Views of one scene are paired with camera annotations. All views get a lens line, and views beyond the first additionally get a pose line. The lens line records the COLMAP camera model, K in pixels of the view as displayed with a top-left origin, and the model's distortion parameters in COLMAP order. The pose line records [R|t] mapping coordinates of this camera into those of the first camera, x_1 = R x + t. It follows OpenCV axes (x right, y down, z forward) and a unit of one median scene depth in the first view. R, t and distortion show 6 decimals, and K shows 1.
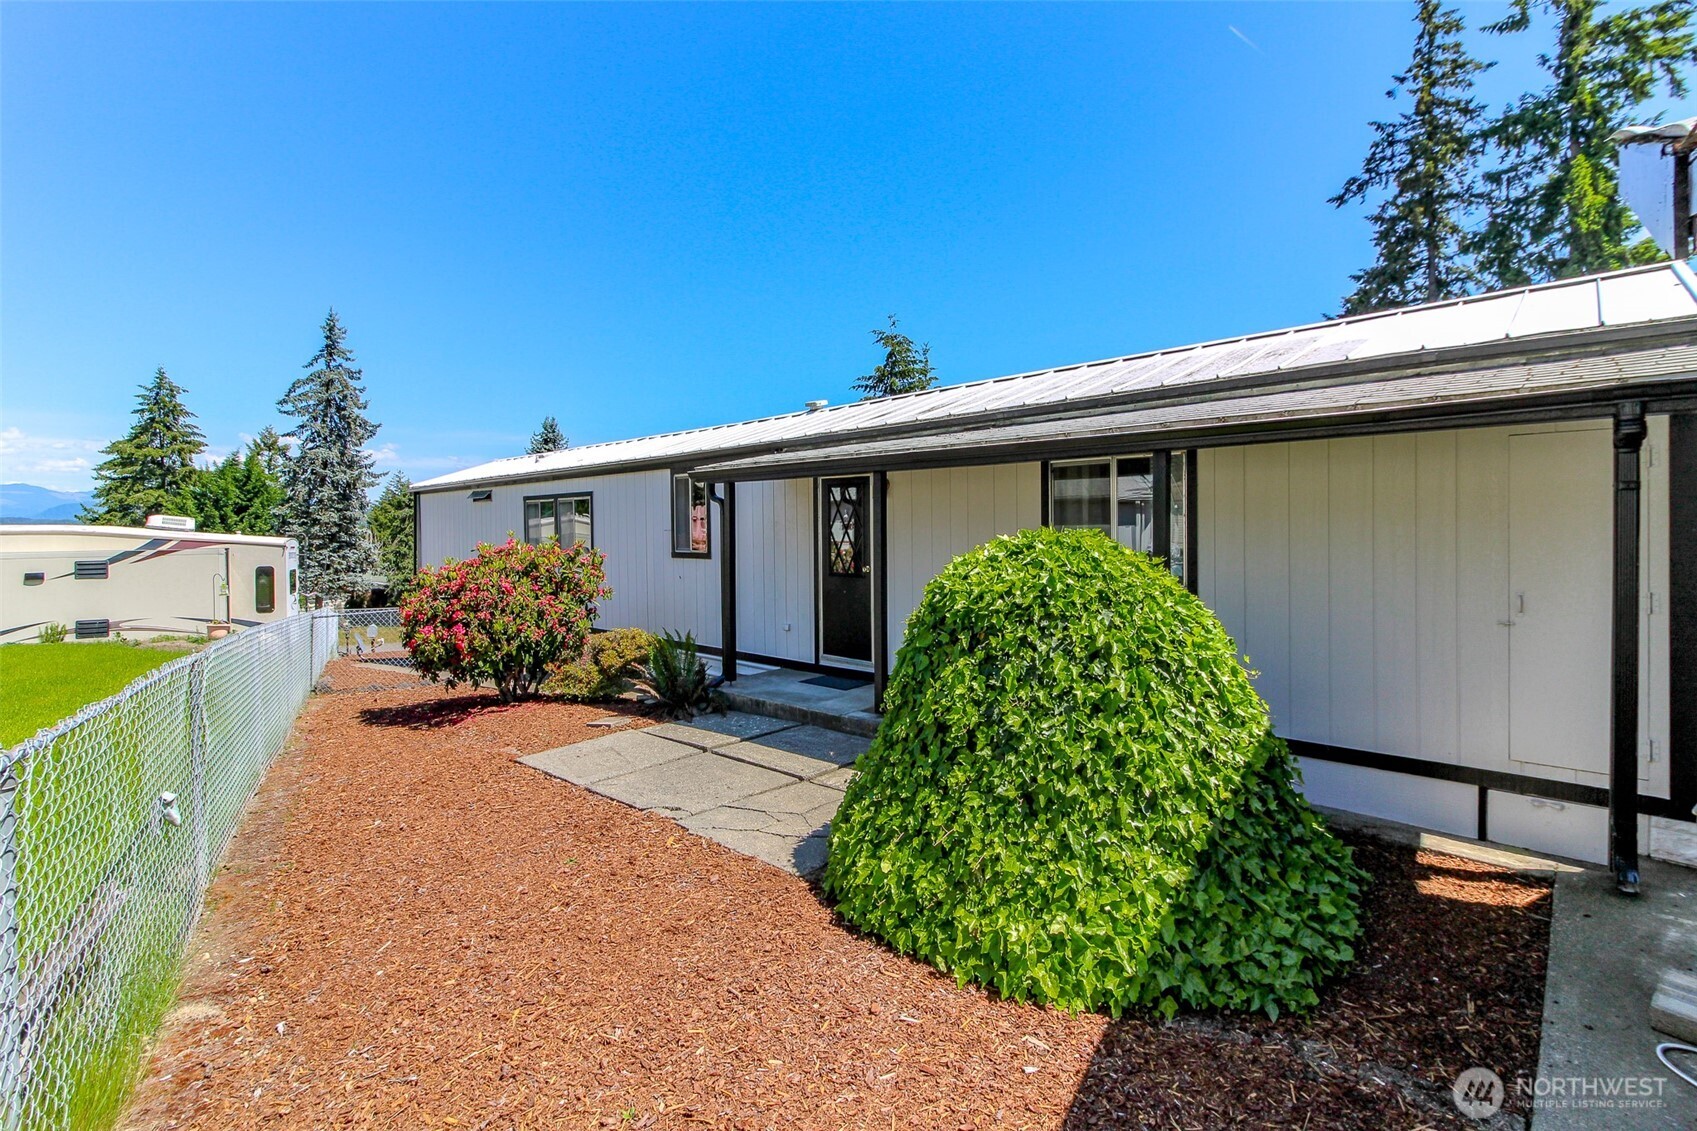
lens RADIAL K [[769.2, 0, 838.2], [0, 769.2, 533.4], [0, 0, 1]] dist [-0.004542, -0.001562]
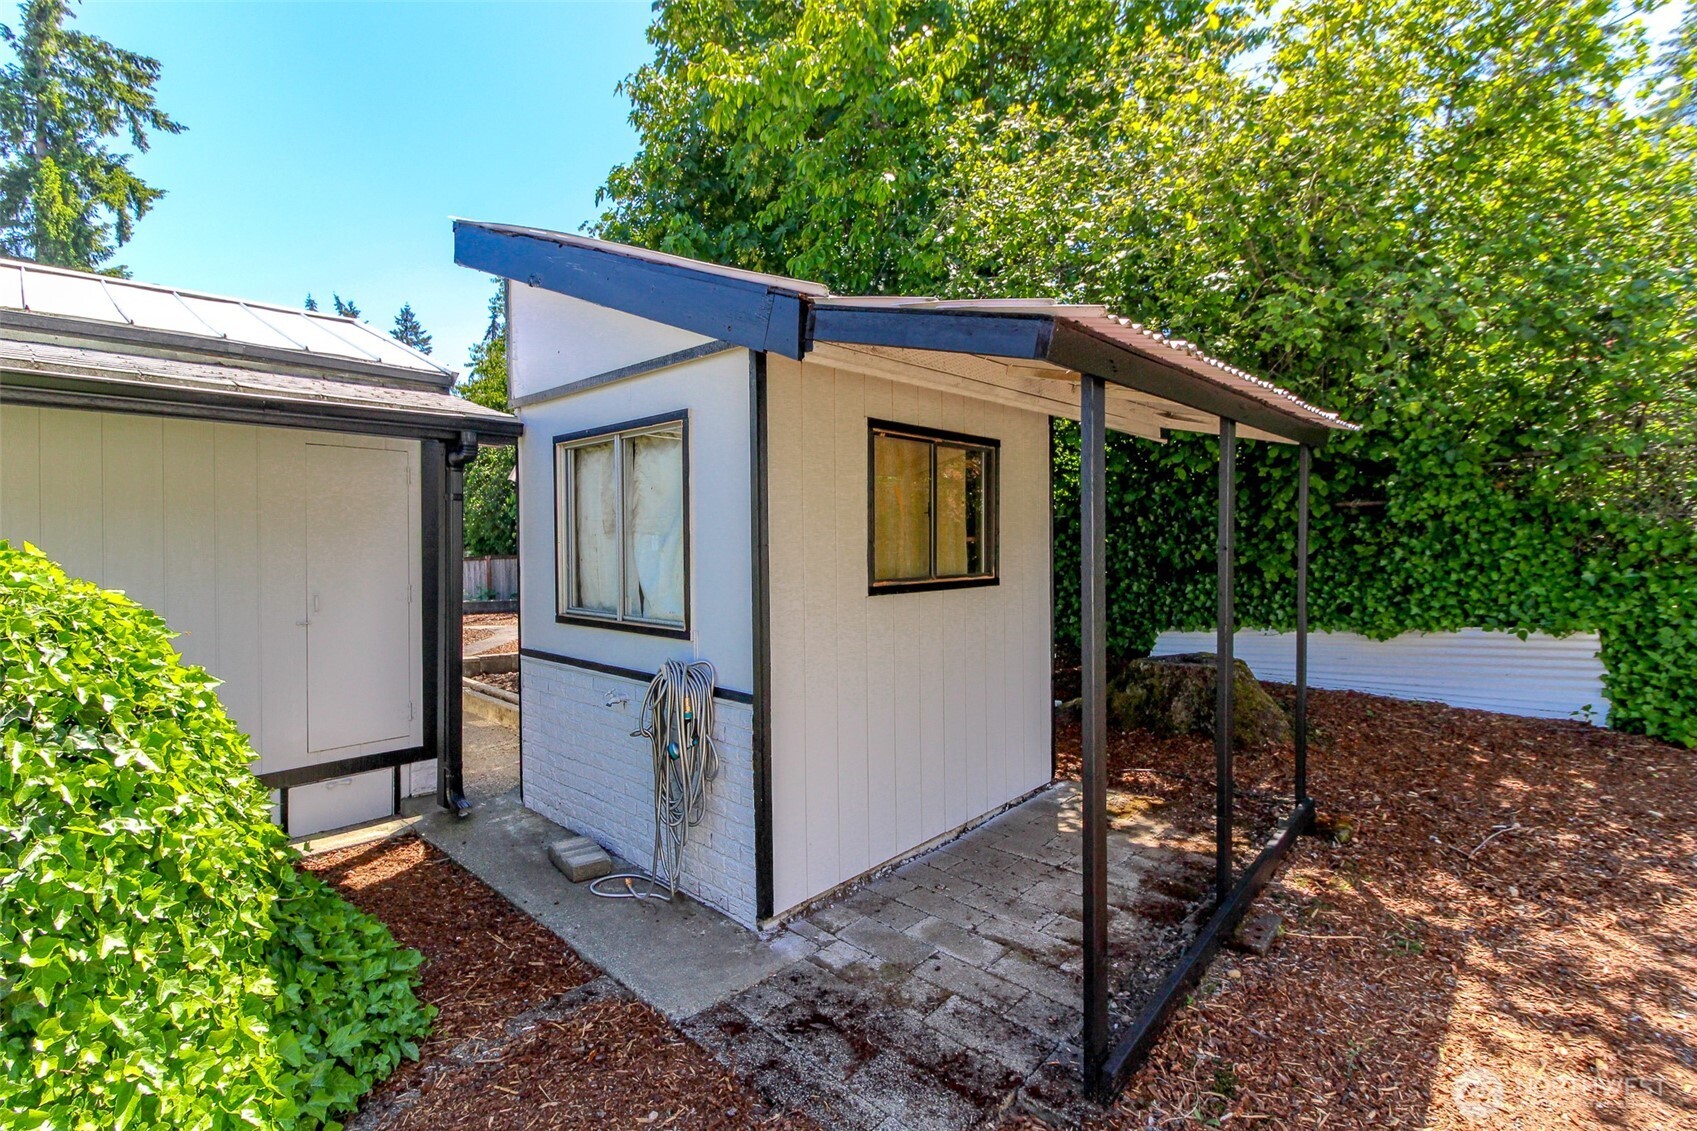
lens RADIAL K [[769.2, 0, 853.1], [0, 769.2, 553.1], [0, 0, 1]] dist [-0.004542, -0.001562]
pose [[-0.020914, -0.008804, 0.999743, -0.241077], [0.007760, 0.999930, 0.008968, 0.022983], [-0.999751, 0.007945, -0.020844, 0.349813]]
